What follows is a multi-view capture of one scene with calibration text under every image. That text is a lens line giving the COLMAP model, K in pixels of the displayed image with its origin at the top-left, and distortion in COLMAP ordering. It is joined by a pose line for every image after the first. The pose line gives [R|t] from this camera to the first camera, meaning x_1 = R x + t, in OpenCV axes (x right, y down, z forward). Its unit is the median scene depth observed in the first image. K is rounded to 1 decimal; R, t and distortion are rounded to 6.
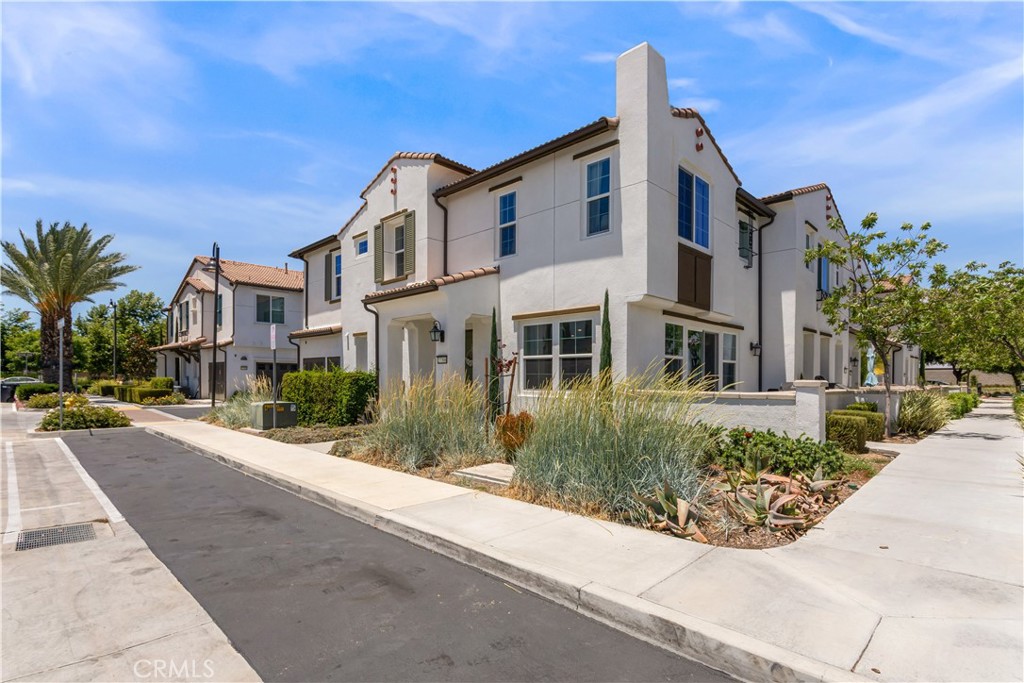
lens RADIAL K [[480.1, 0, 509.5], [0, 480.1, 375.6], [0, 0, 1]] dist [-0.000682, -0.000196]
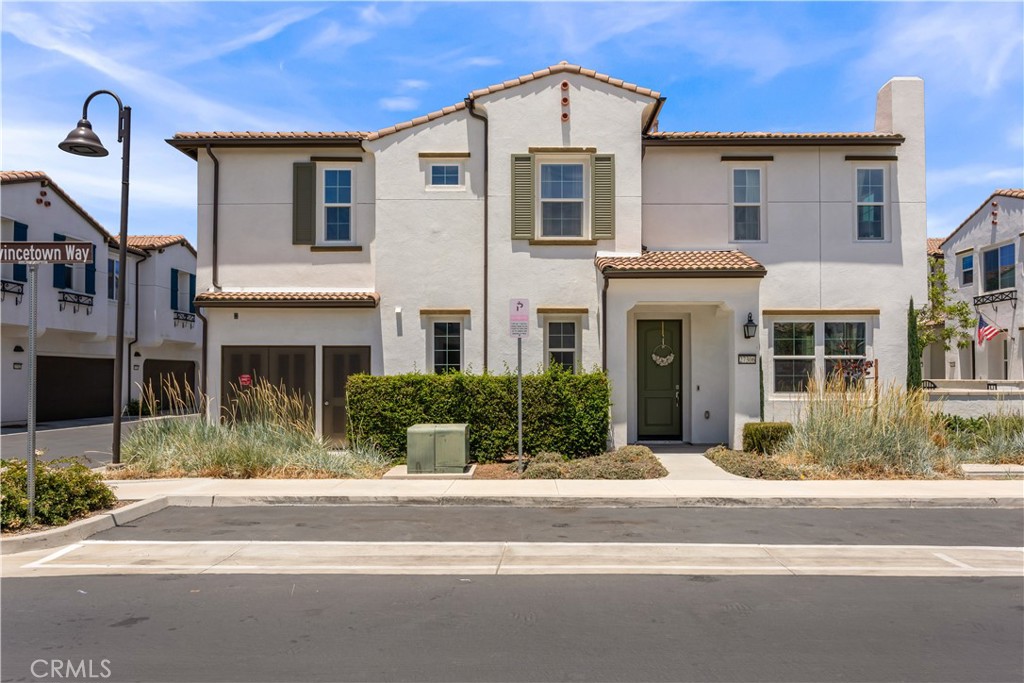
lens RADIAL K [[732.4, 0, 511.1], [0, 732.4, 350.0], [0, 0, 1]] dist [0.018288, -0.004338]
pose [[0.718736, 0.015439, 0.695112, -1.304133], [0.003052, 0.999674, -0.025359, -0.018469], [-0.695276, 0.020348, 0.718454, 0.363549]]
